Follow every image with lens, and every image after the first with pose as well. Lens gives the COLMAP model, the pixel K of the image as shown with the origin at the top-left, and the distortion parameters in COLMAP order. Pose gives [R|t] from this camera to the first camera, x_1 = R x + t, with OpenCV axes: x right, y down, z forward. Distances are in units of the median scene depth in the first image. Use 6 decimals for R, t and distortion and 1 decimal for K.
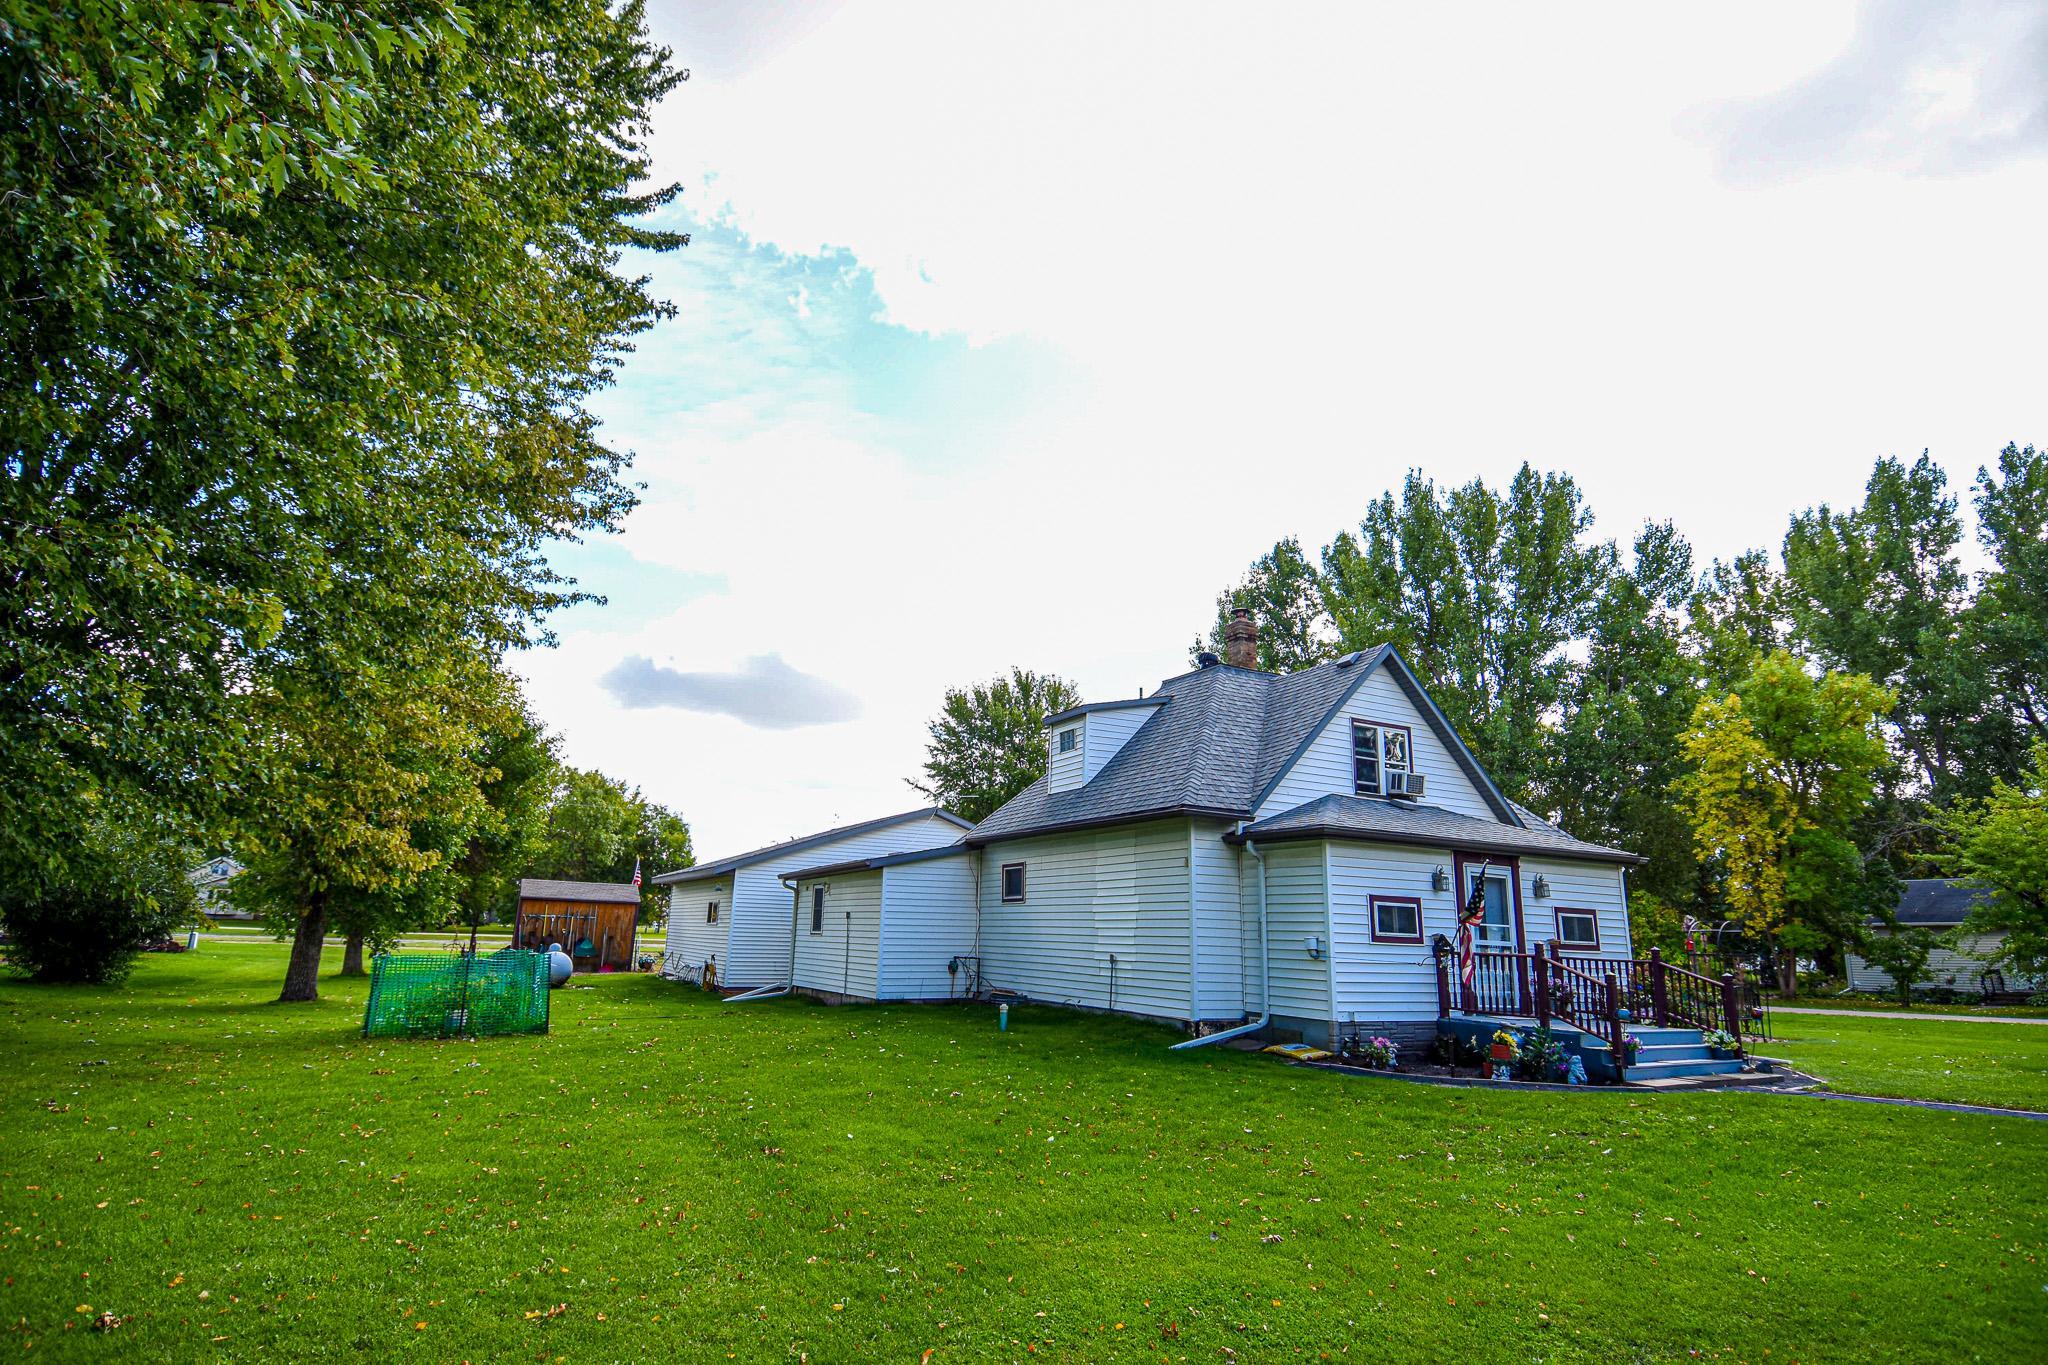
lens RADIAL K [[1072.5, 0, 1006.6], [0, 1072.5, 700.8], [0, 0, 1]] dist [0.045879, -0.052899]
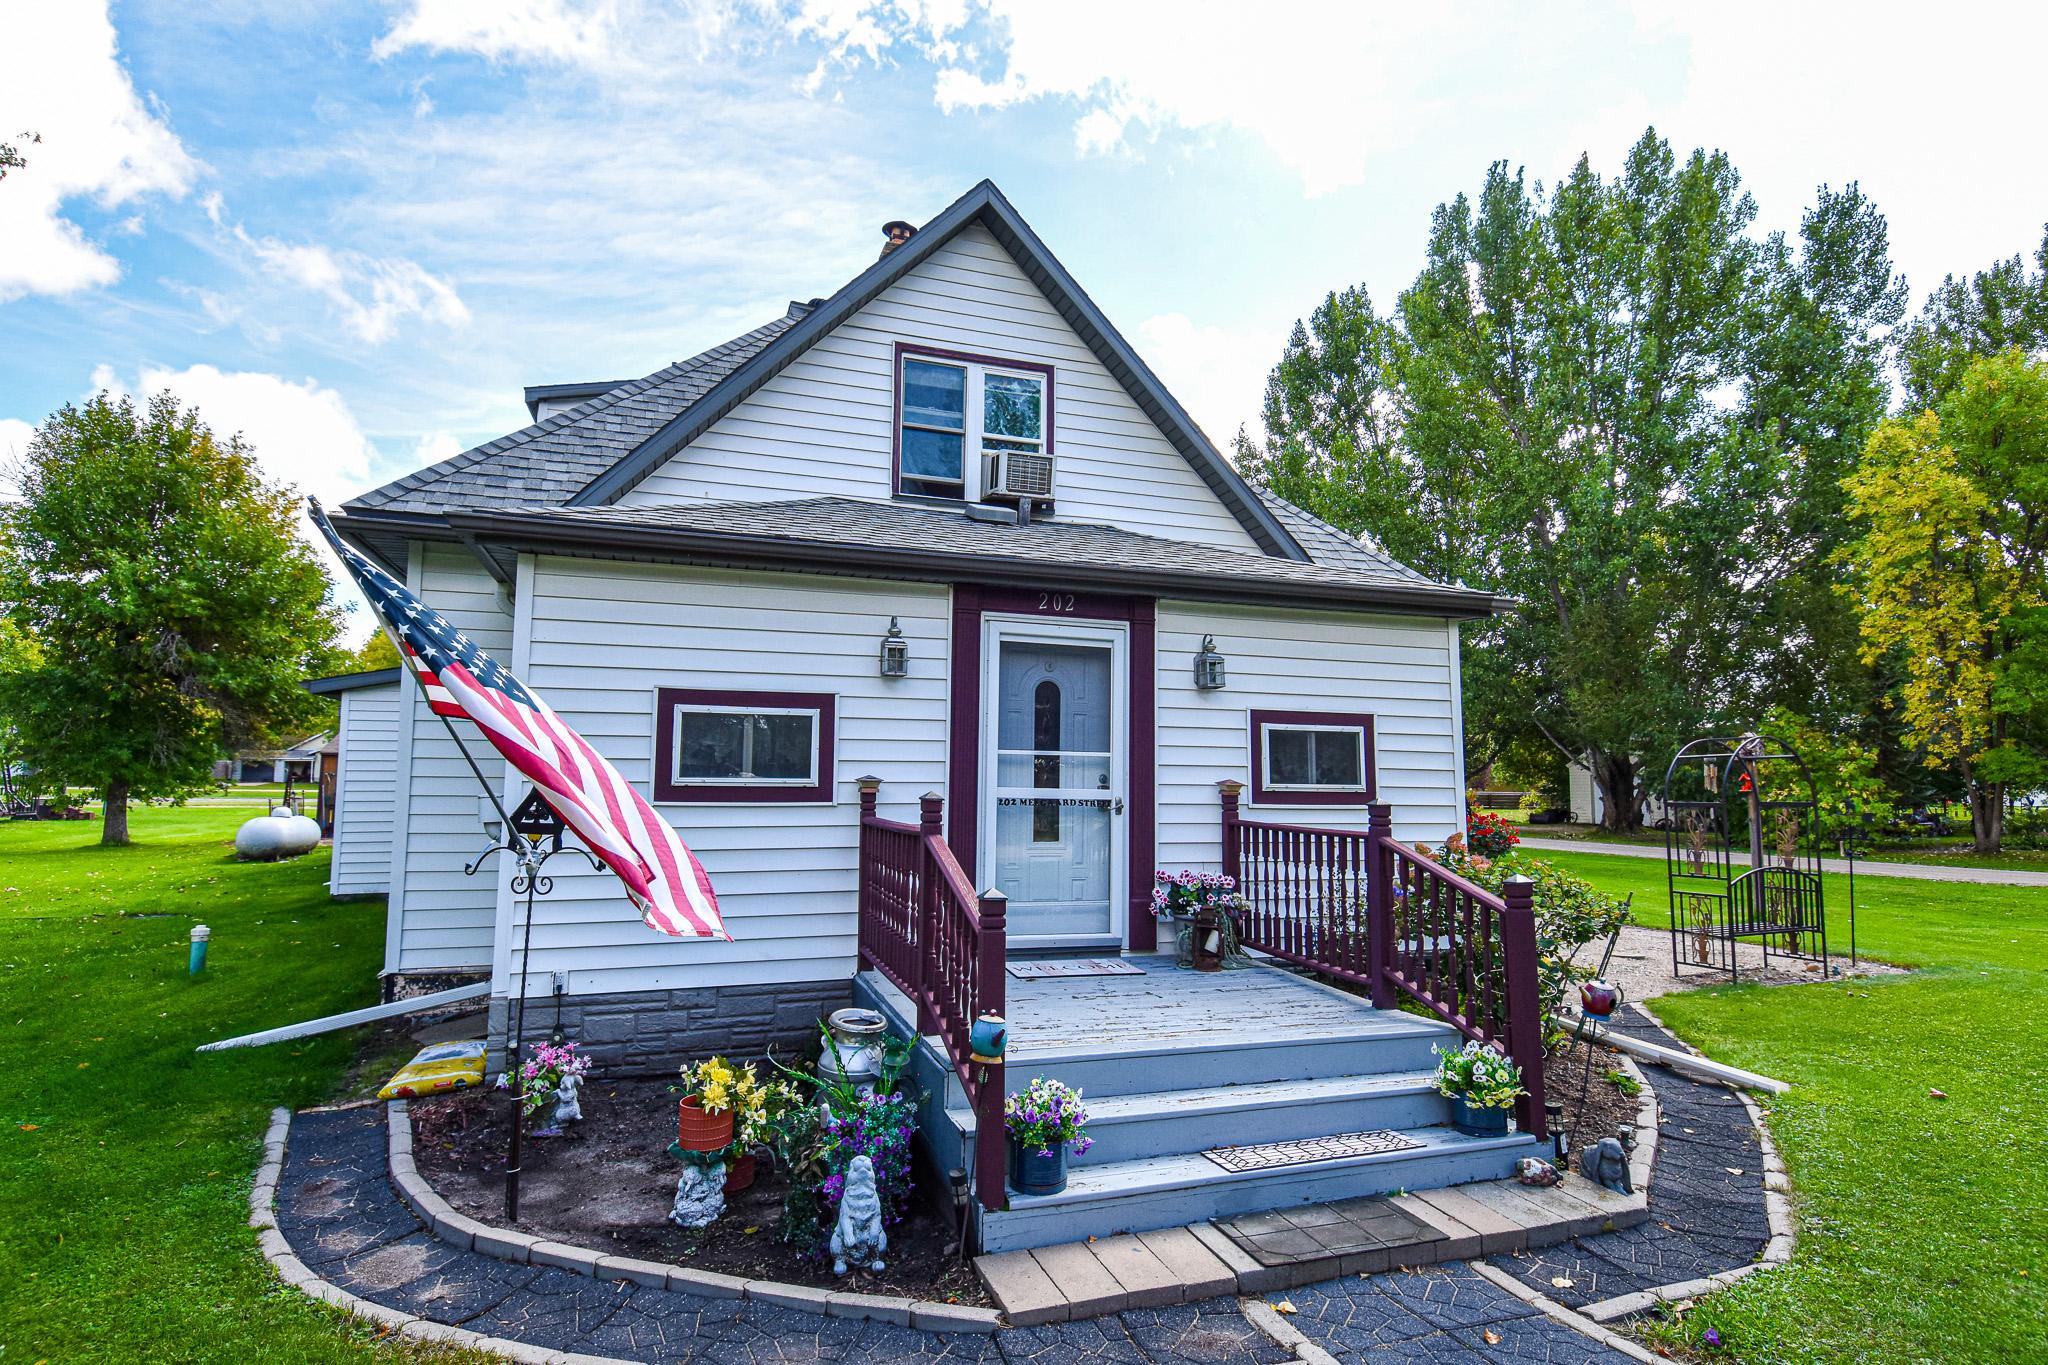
lens RADIAL K [[1066.8, 0, 1032.8], [0, 1066.8, 686.0], [0, 0, 1]] dist [0.052601, -0.054479]
pose [[0.989091, -0.032312, -0.143719, 0.219132], [0.049647, 0.991686, 0.118721, 0.056458], [0.138688, -0.124561, 0.982471, 0.253642]]
